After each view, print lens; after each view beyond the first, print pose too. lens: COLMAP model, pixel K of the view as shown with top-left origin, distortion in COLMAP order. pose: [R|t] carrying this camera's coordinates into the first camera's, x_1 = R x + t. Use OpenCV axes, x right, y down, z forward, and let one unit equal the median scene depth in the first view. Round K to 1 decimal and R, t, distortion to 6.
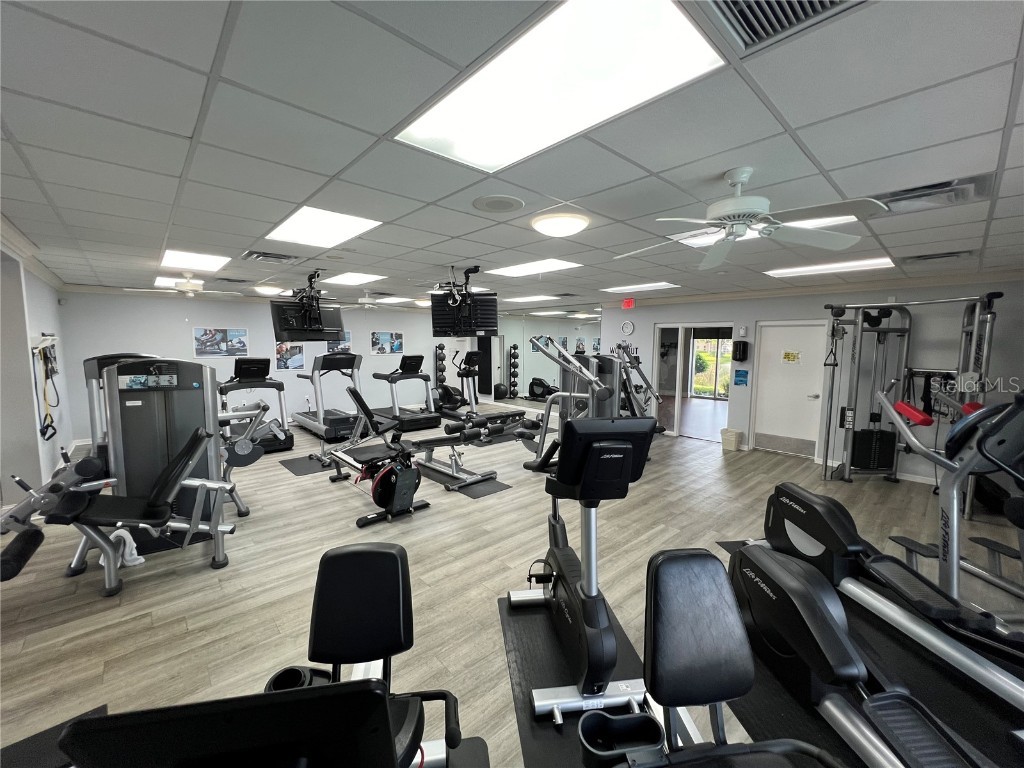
lens RADIAL K [[412.3, 0, 508.5], [0, 412.3, 383.4], [0, 0, 1]] dist [-0.001036, 0.000406]
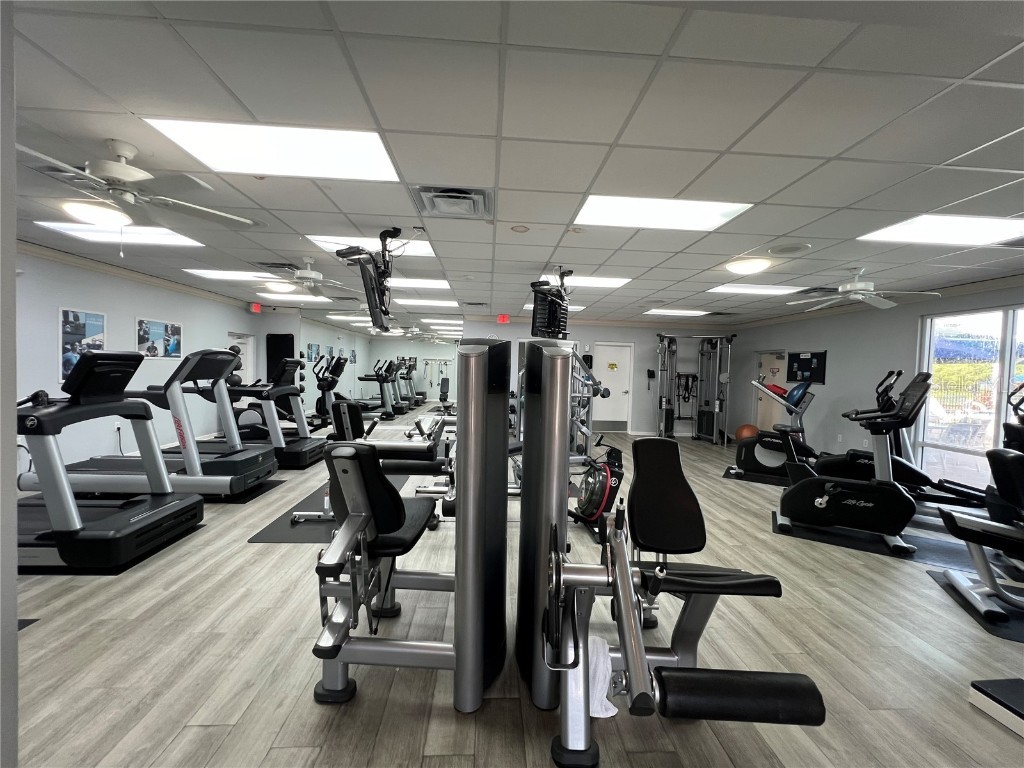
lens RADIAL K [[412.3, 0, 508.5], [0, 412.3, 383.4], [0, 0, 1]] dist [-0.001036, 0.000406]
pose [[0.629017, -0.016818, 0.777210, -0.899008], [0.050373, 0.998547, -0.019161, 0.007603], [-0.775758, 0.051203, 0.628950, 0.444254]]
